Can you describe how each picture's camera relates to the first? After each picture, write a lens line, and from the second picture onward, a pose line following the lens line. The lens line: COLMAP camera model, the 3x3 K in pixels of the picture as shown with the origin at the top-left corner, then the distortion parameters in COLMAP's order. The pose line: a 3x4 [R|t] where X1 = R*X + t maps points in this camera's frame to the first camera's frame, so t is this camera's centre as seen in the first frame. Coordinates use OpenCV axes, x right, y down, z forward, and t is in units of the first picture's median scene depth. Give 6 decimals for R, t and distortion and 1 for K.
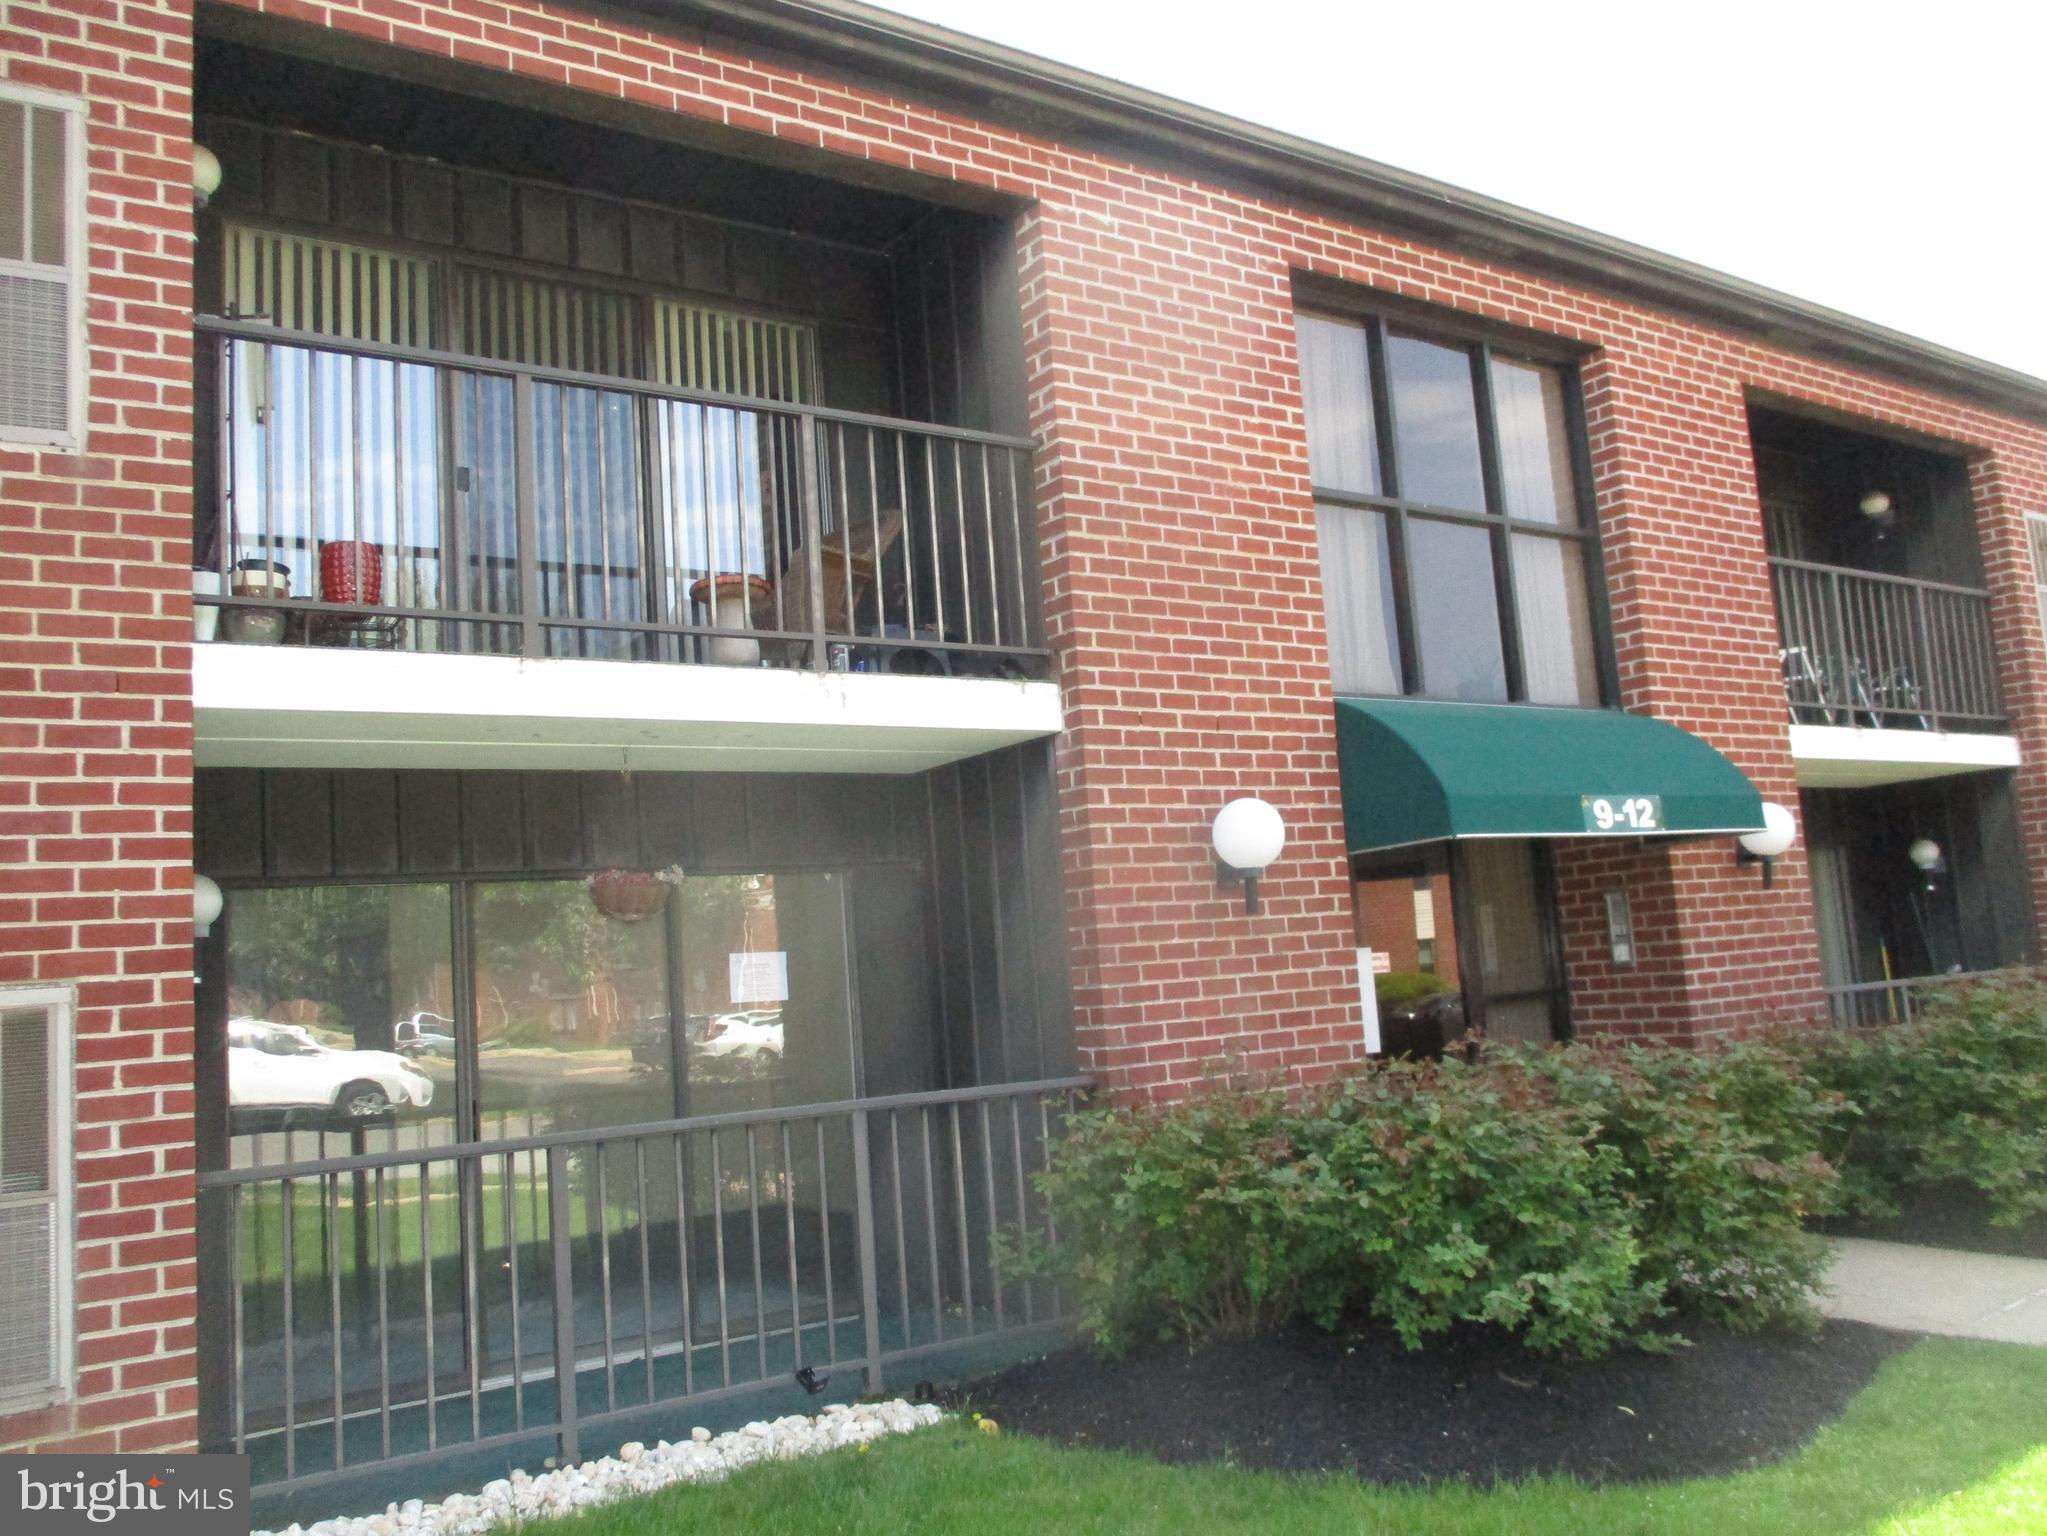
lens RADIAL K [[1648.4, 0, 1022.5], [0, 1648.4, 736.3], [0, 0, 1]] dist [-0.013222, -0.010726]
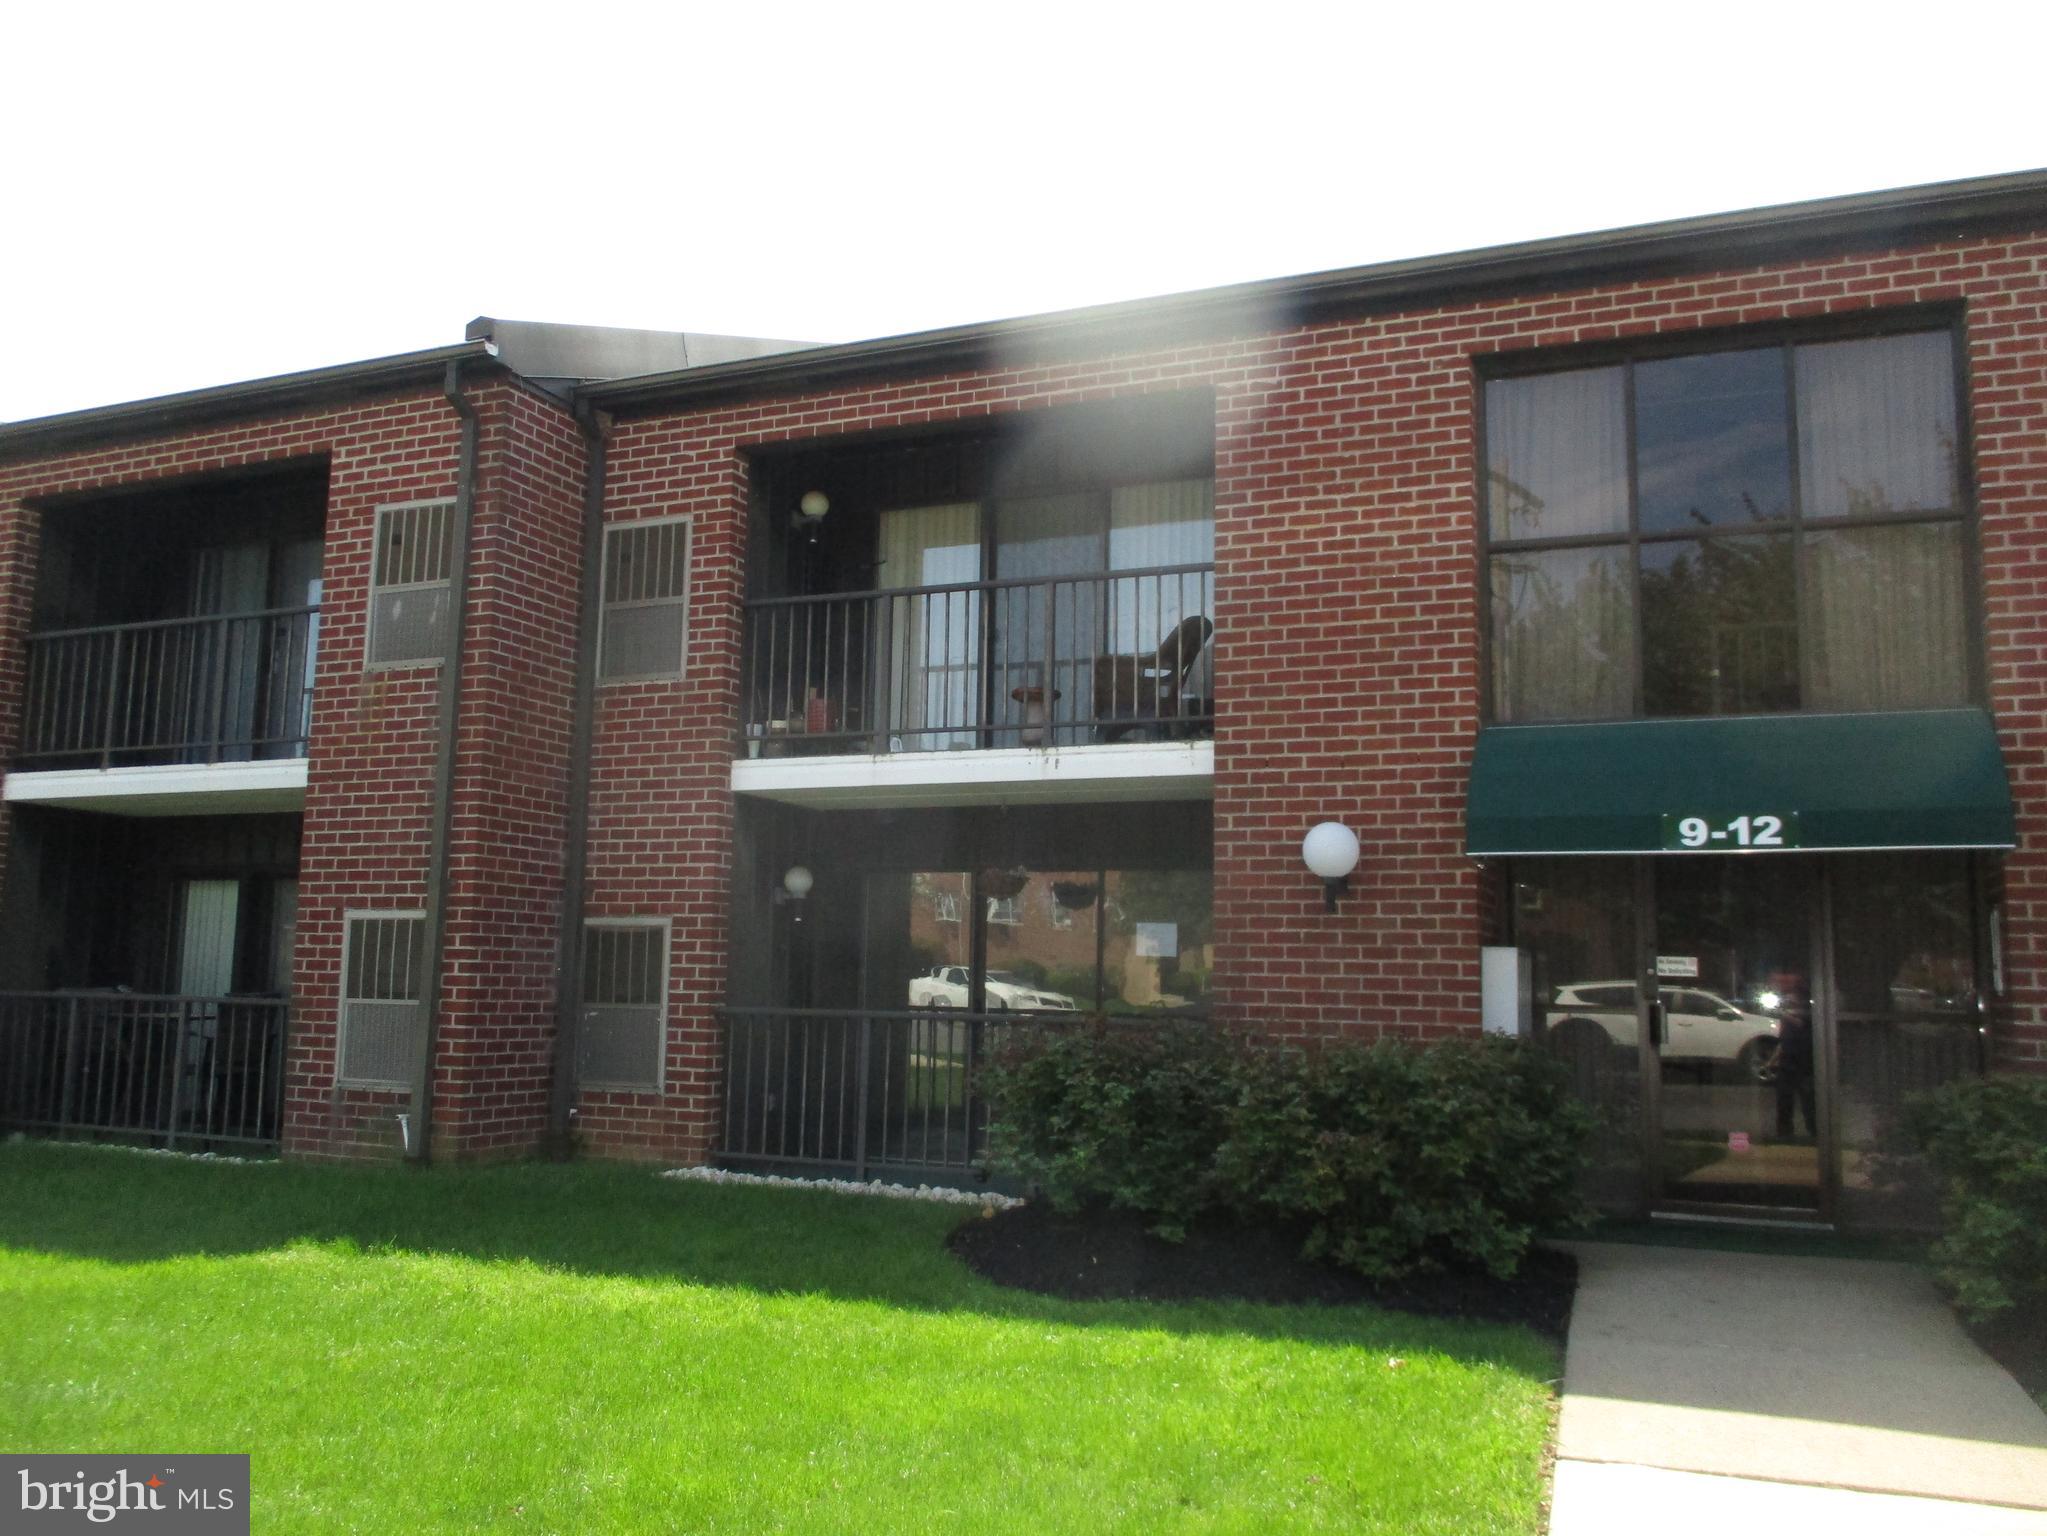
lens RADIAL K [[1711.9, 0, 1023.5], [0, 1711.9, 732.1], [0, 0, 1]] dist [-0.029378, 0.013465]
pose [[0.541565, -0.042143, -0.839602, 1.140369], [0.064327, 0.997892, -0.008596, -0.036652], [0.838194, -0.049354, 0.543134, 0.082708]]
